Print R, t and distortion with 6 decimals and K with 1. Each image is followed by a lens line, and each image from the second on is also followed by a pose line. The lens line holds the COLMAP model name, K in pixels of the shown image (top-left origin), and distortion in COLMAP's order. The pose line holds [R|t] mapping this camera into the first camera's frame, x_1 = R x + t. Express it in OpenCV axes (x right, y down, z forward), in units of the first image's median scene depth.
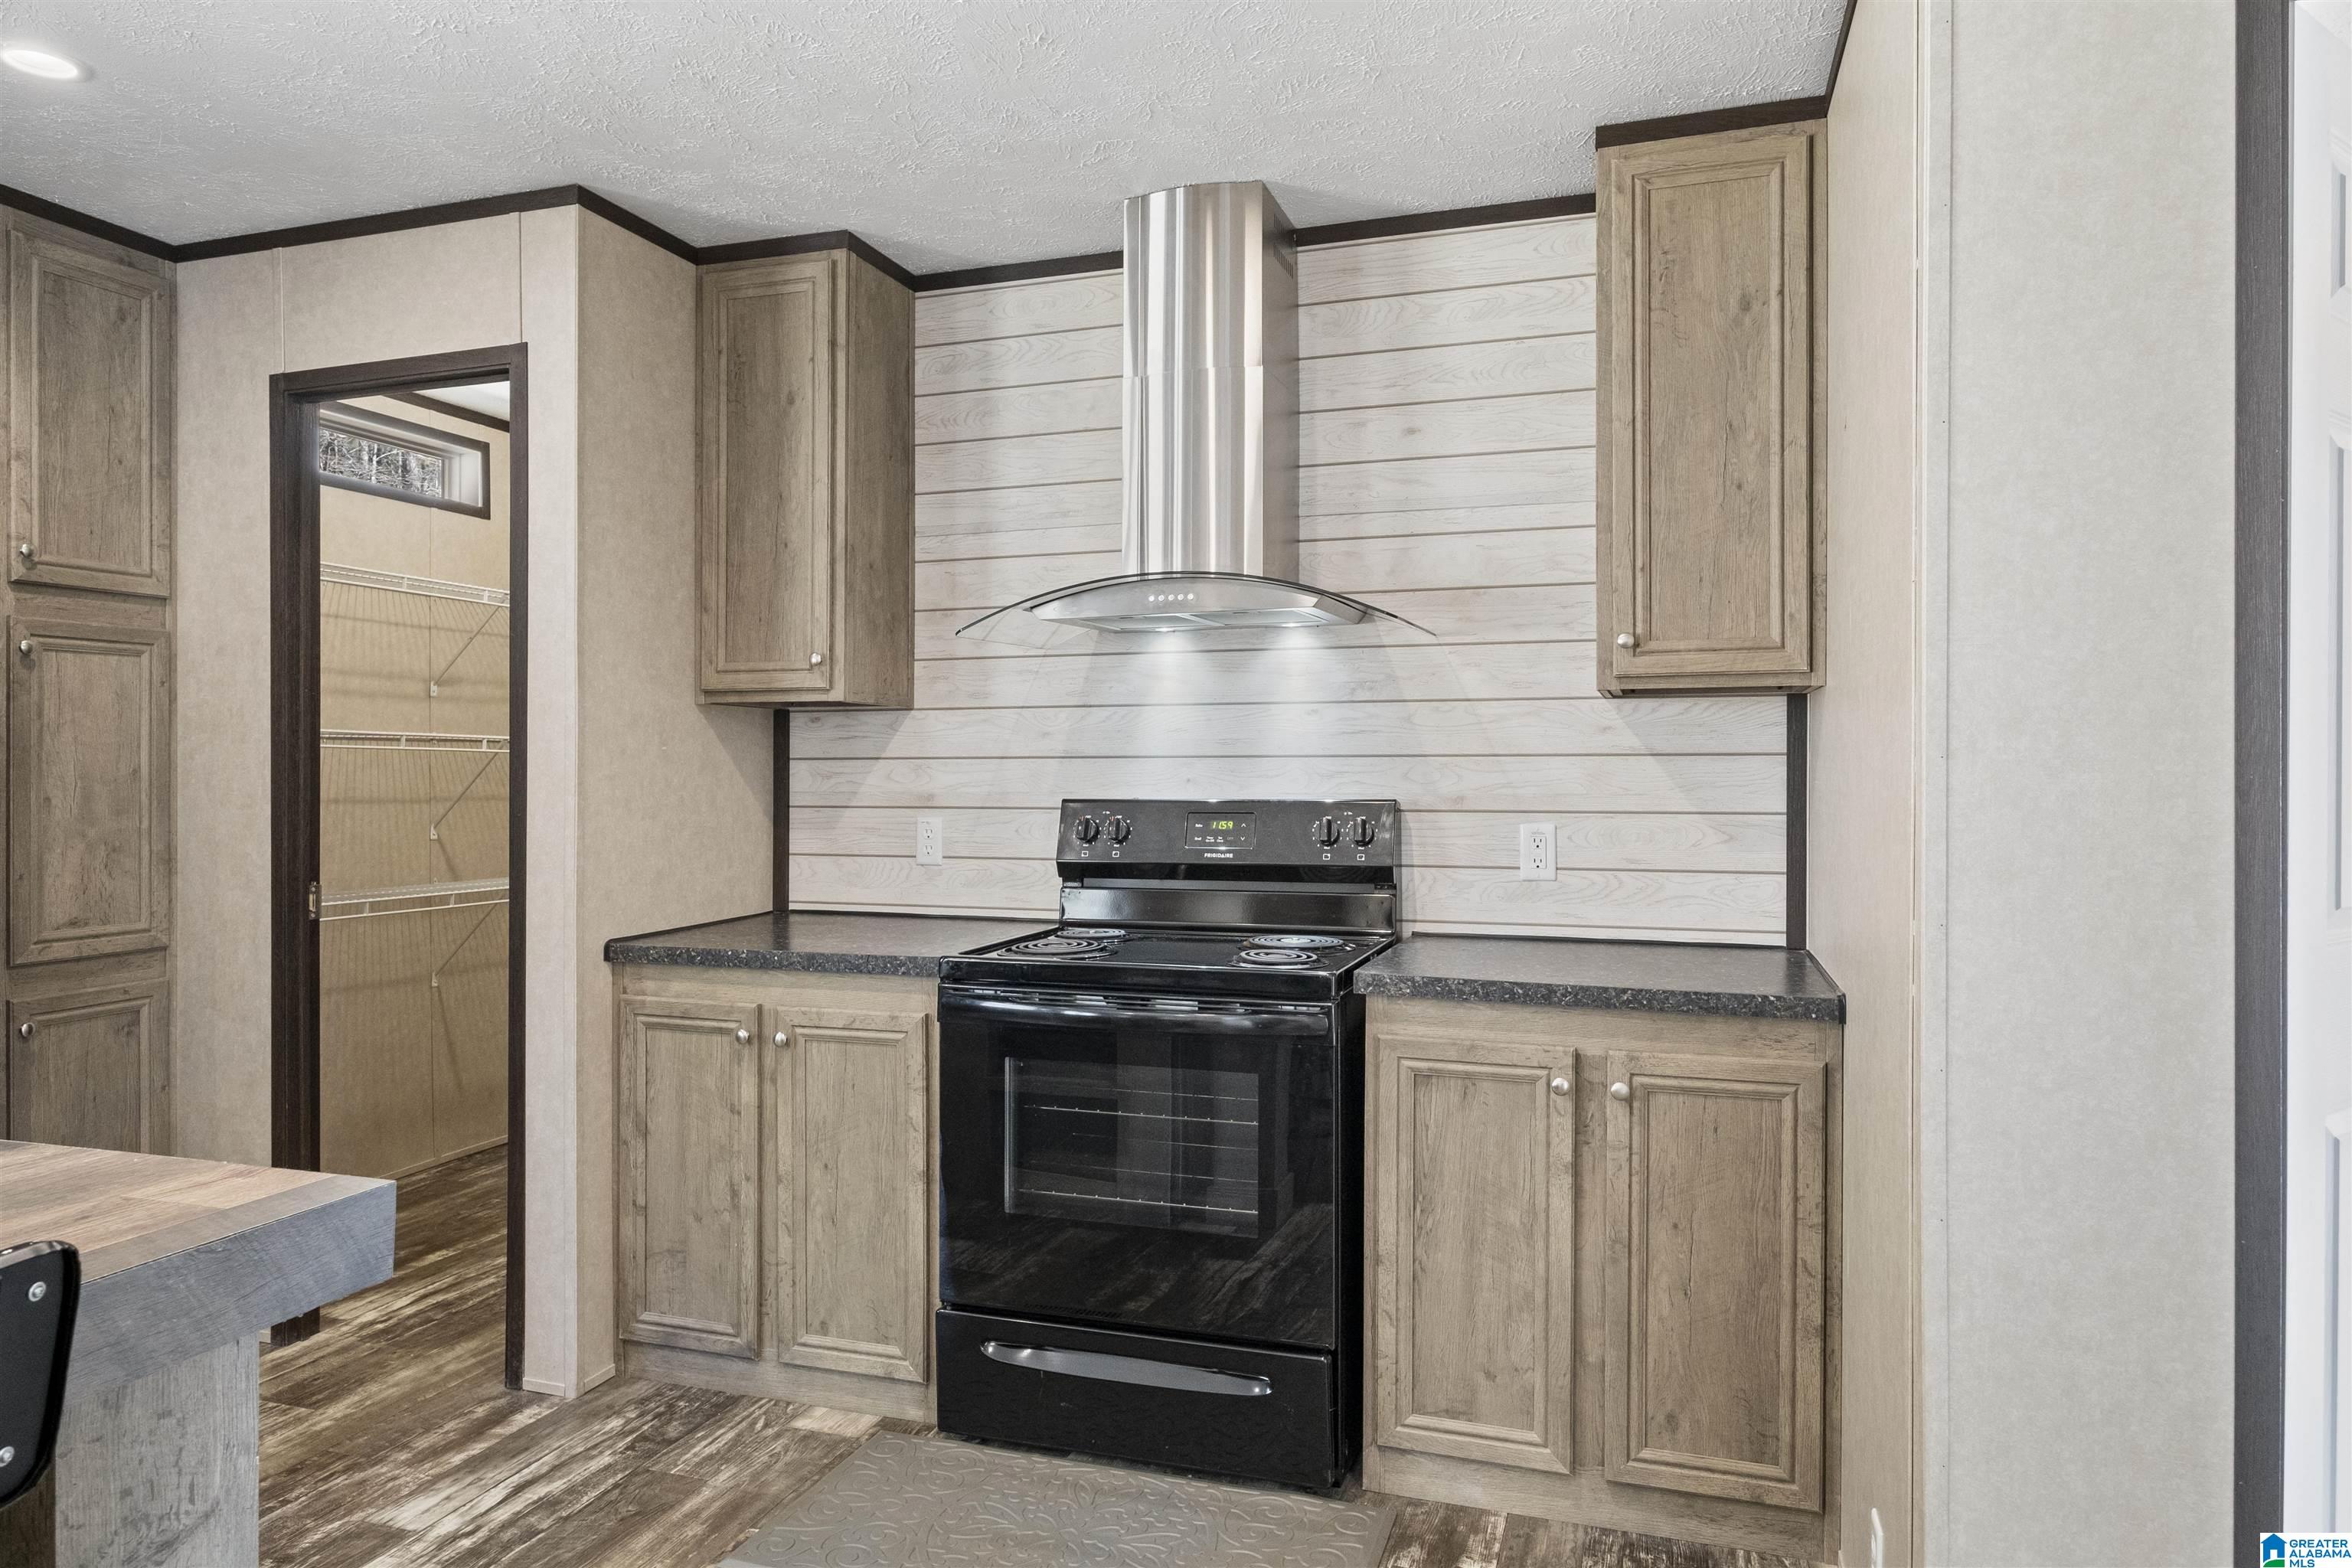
lens RADIAL K [[1484.5, 0, 1158.4], [0, 1484.5, 781.7], [0, 0, 1]] dist [-0.005014, -0.000519]
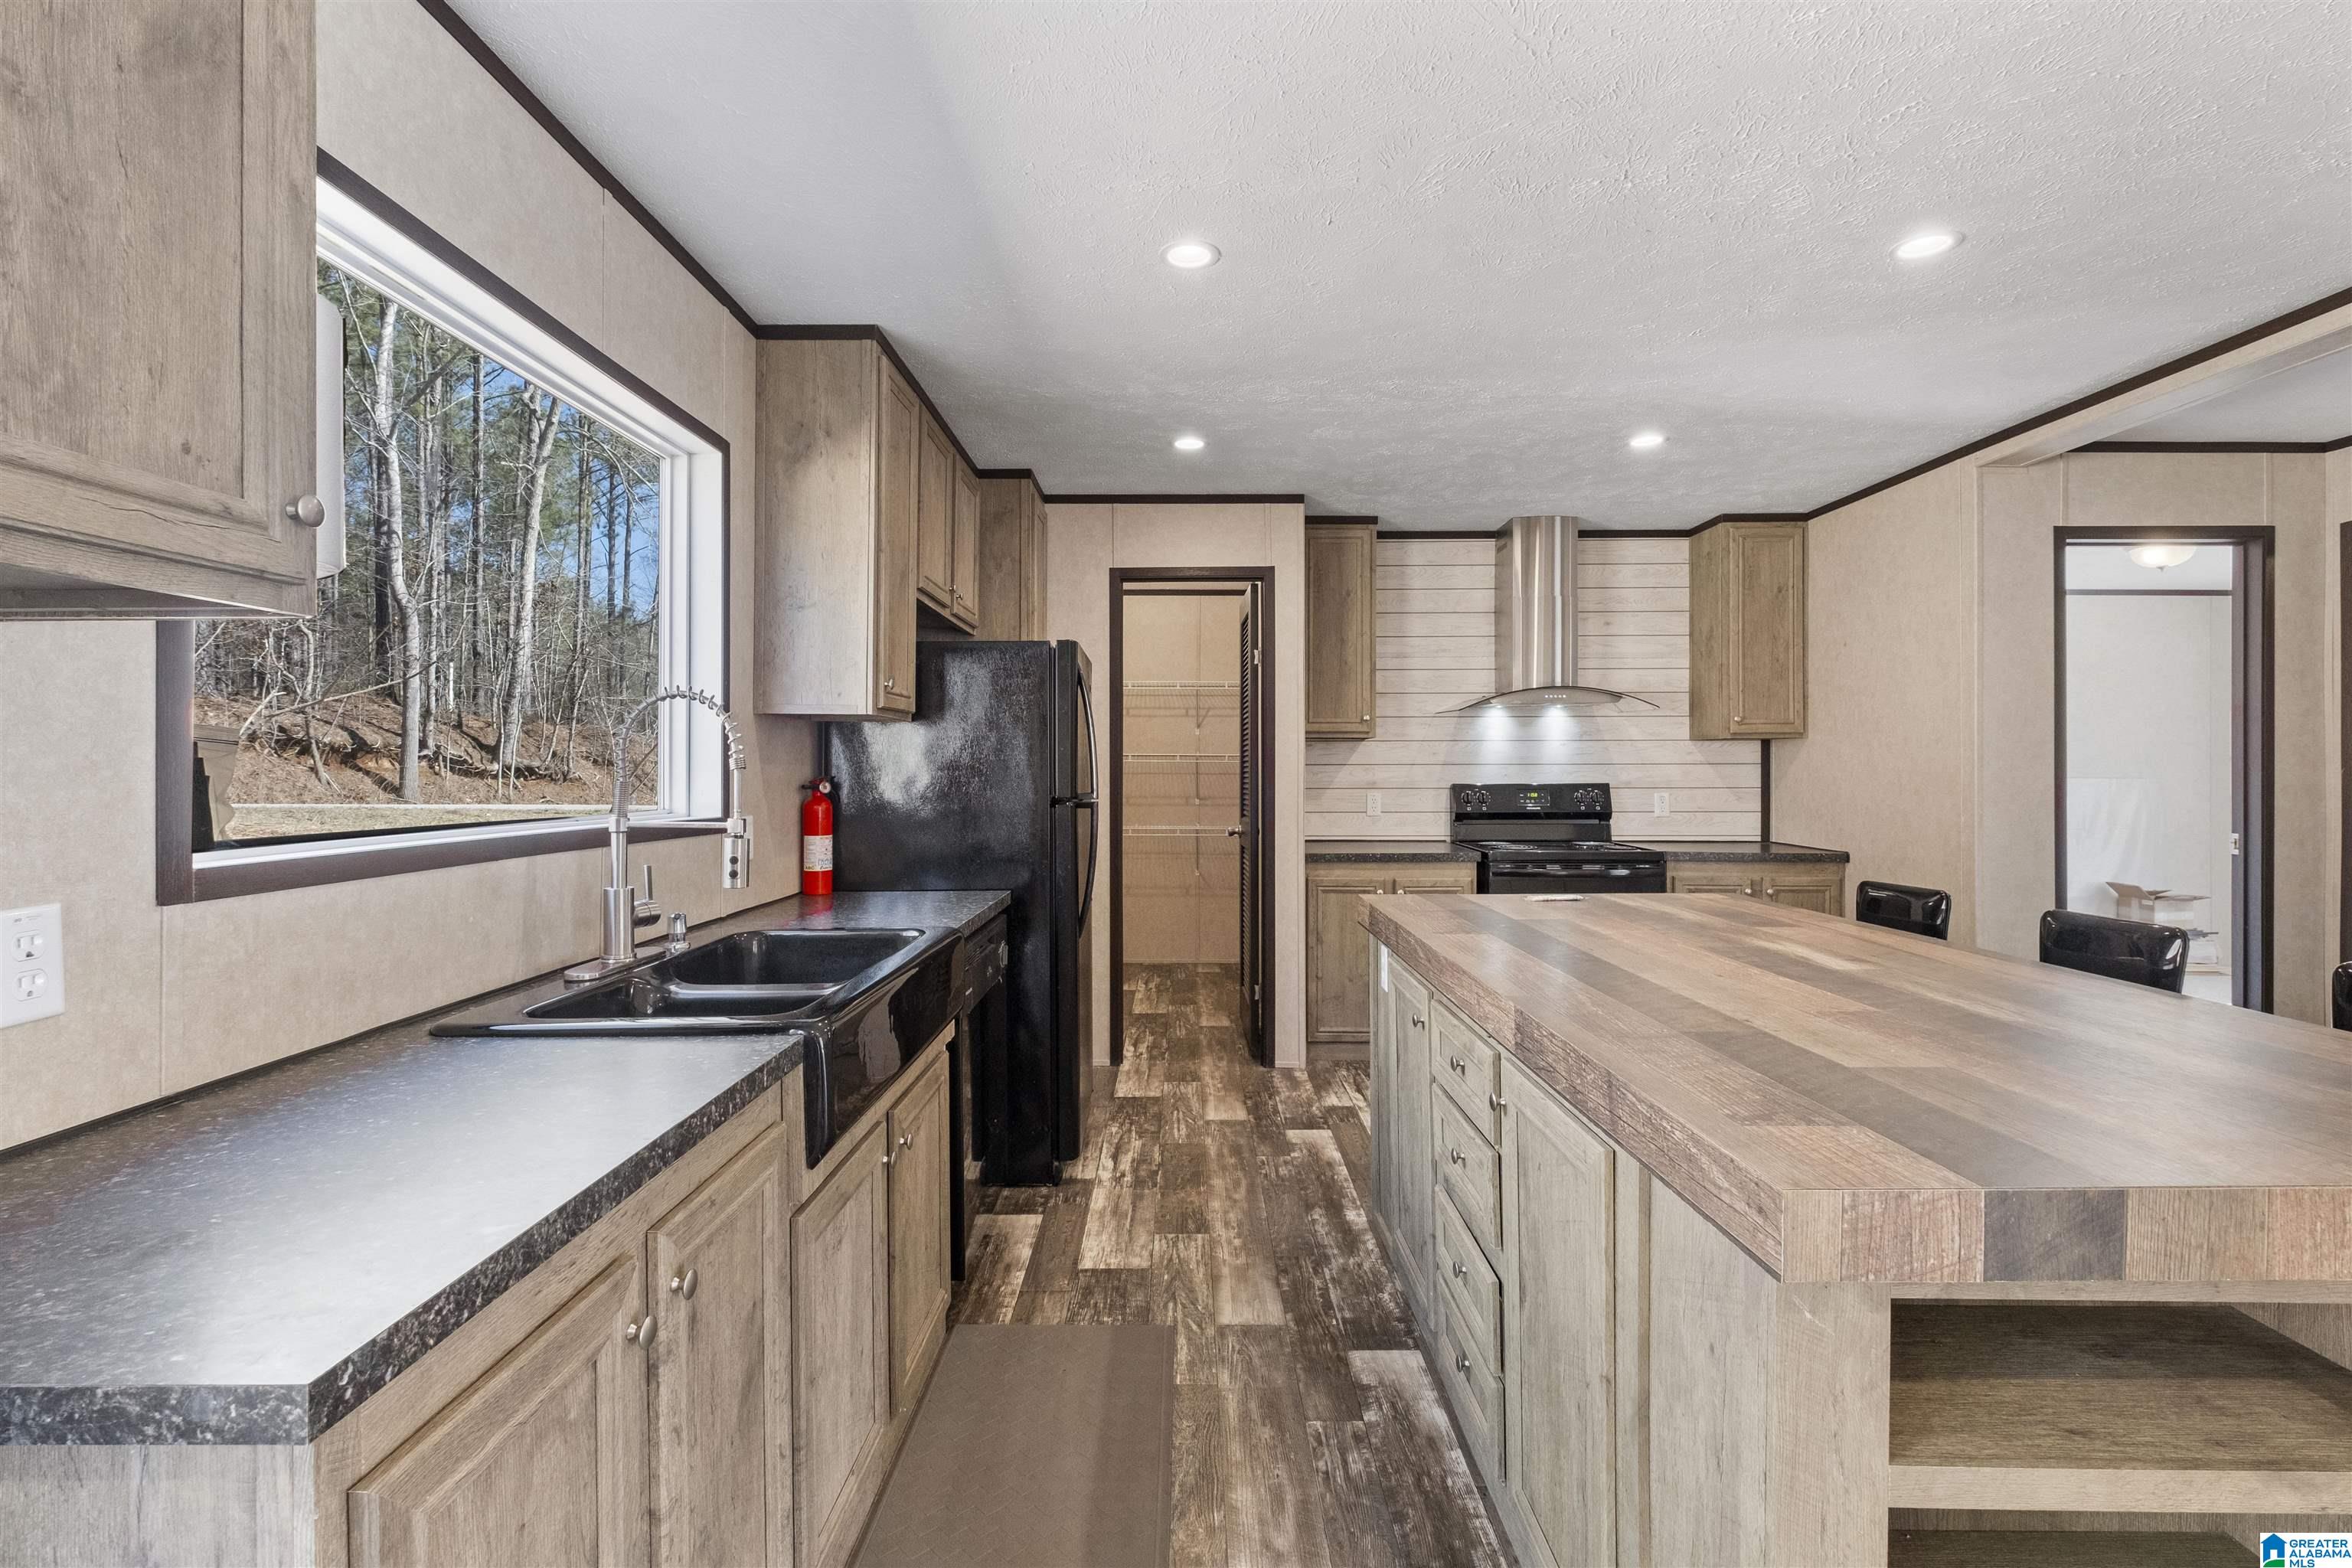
lens RADIAL K [[1033.8, 0, 1179.9], [0, 1033.8, 779.0], [0, 0, 1]] dist [0.002552, -0.004306]
pose [[0.952935, -0.004550, 0.303141, -0.965597], [0.003478, 0.999986, 0.004078, -0.003156], [-0.303155, -0.002831, 0.952937, -0.336954]]
